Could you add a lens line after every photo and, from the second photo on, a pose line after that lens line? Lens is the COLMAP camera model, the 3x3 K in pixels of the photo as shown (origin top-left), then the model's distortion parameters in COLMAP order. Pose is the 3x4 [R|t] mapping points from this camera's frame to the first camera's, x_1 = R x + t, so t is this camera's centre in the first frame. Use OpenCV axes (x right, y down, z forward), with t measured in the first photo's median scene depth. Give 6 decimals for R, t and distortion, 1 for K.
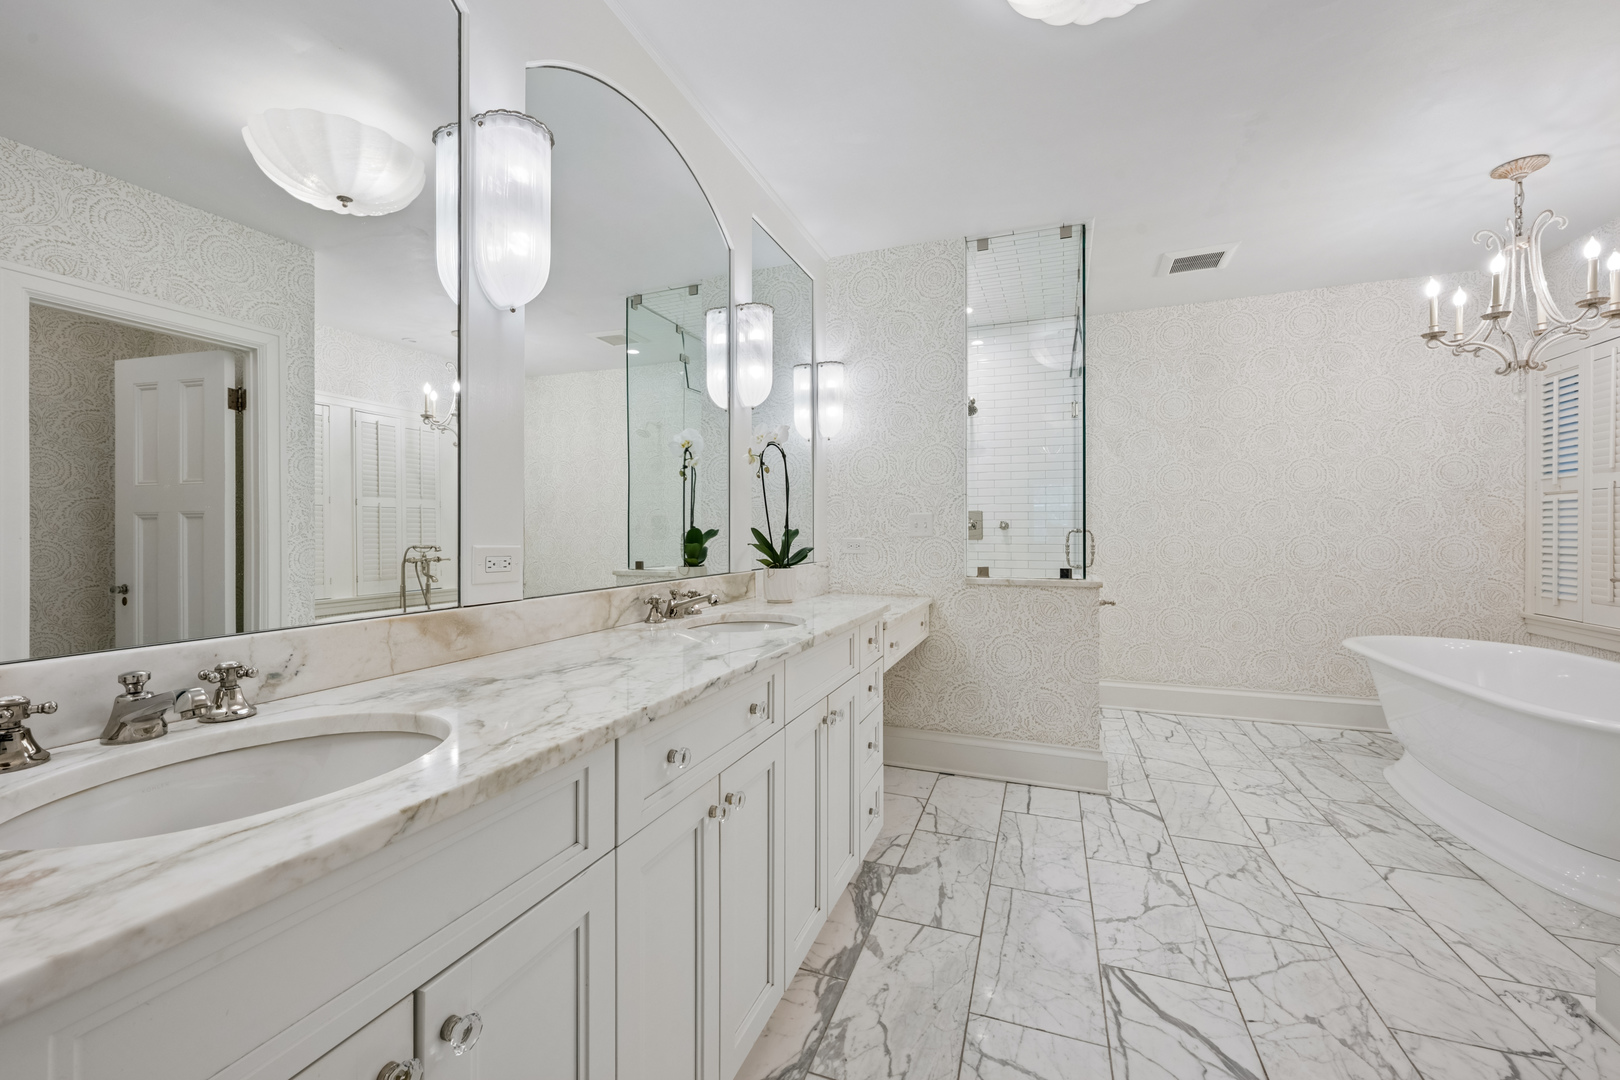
lens RADIAL K [[664.2, 0, 810.0], [0, 664.2, 540.0], [0, 0, 1]] dist [0.028898, 0.000010]
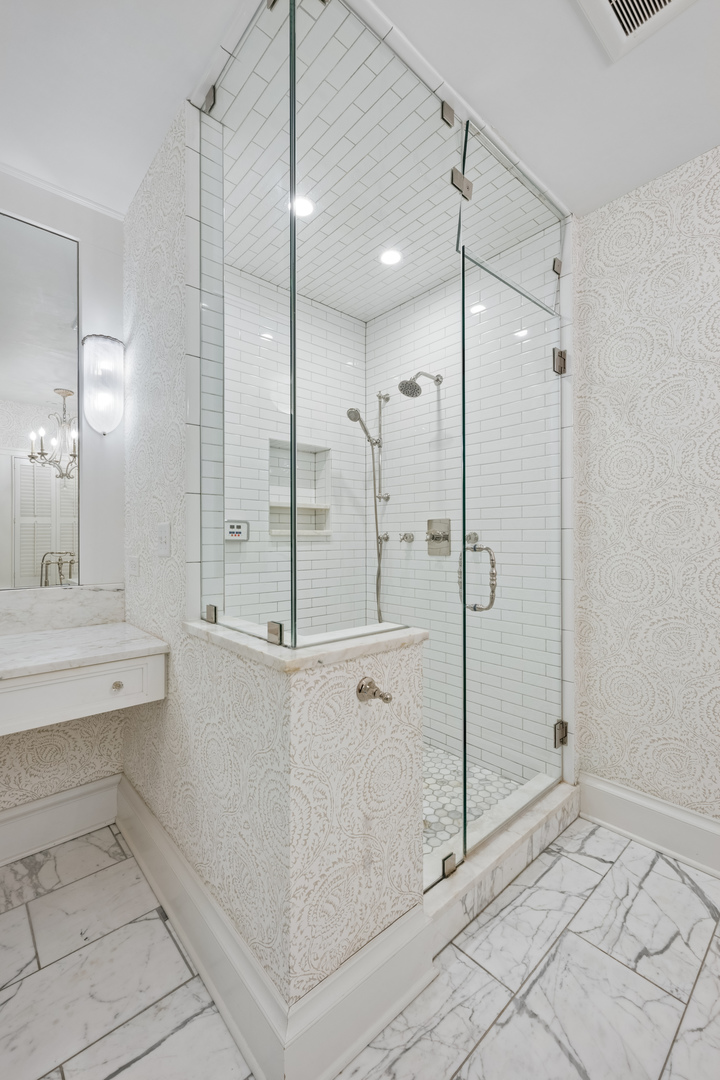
lens RADIAL K [[451.2, 0, 360.0], [0, 451.2, 540.0], [0, 0, 1]] dist [-0.000045, 0.000056]
pose [[0.879795, 0.002720, -0.475346, 0.508056], [-0.005407, 0.999976, -0.004286, -0.018428], [0.475323, 0.006341, 0.879788, 0.596491]]
